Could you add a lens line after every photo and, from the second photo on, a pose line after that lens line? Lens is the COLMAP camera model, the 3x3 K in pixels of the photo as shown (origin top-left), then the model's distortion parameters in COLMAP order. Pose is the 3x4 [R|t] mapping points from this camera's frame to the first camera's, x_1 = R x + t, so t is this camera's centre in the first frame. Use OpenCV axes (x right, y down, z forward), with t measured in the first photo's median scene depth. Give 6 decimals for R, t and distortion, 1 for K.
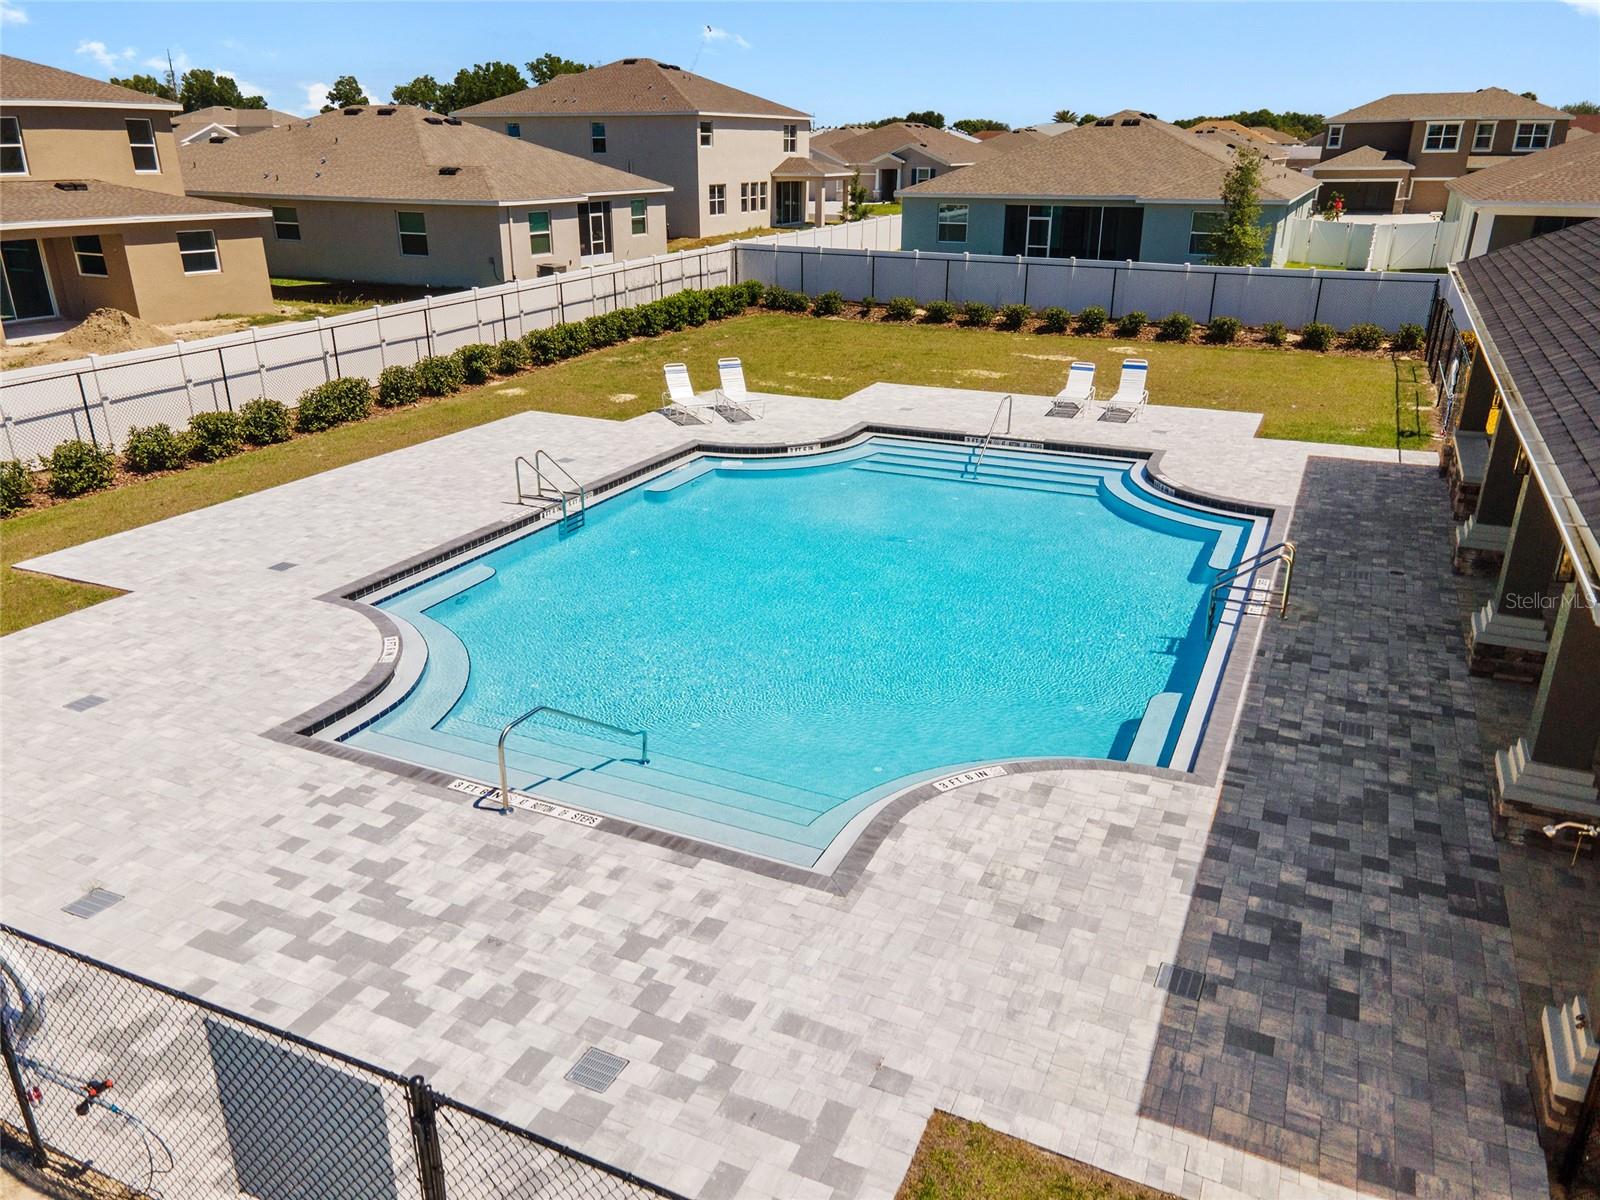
lens RADIAL K [[1165.2, 0, 796.1], [0, 1165.2, 608.1], [0, 0, 1]] dist [0.039134, 0.005139]
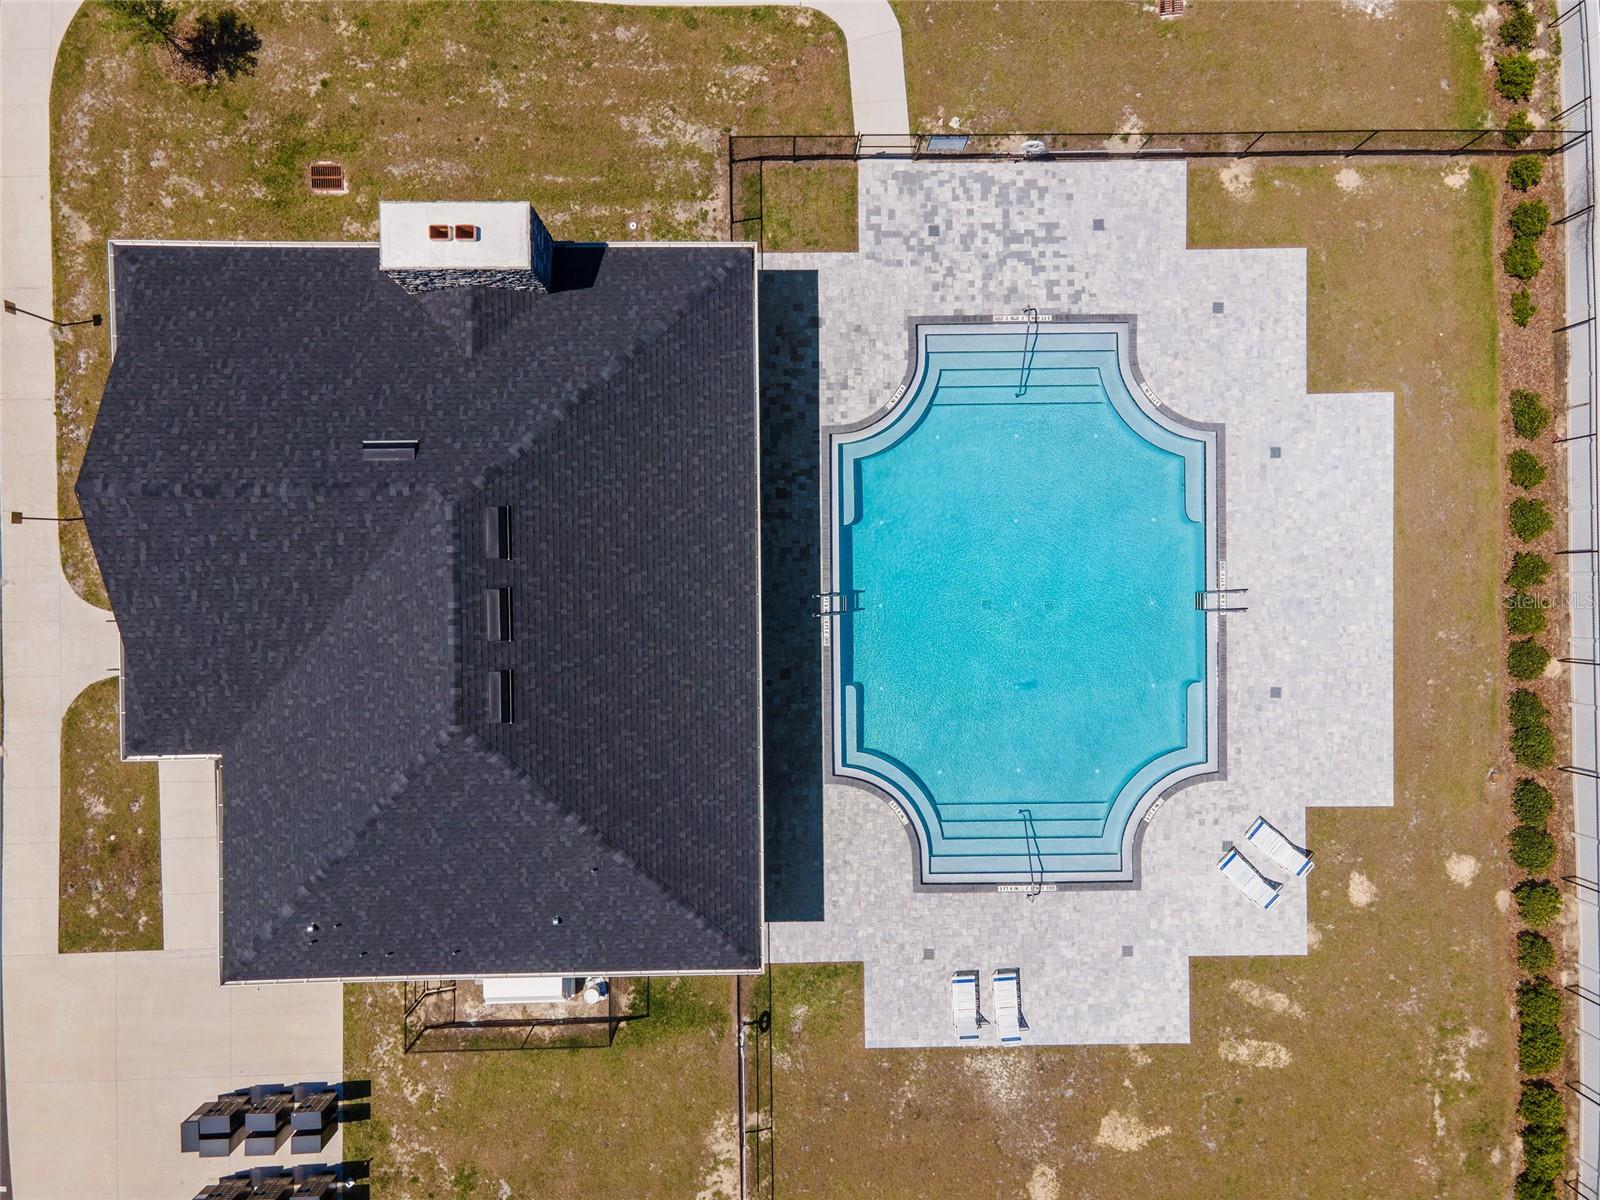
lens RADIAL K [[1172.4, 0, 796.0], [0, 1172.4, 605.4], [0, 0, 1]] dist [0.003406, 0.064213]
pose [[-0.900833, 0.434001, -0.011938, 0.688754], [-0.176367, -0.340675, 0.923491, -2.924773], [0.396729, 0.834017, 0.383435, 0.218766]]
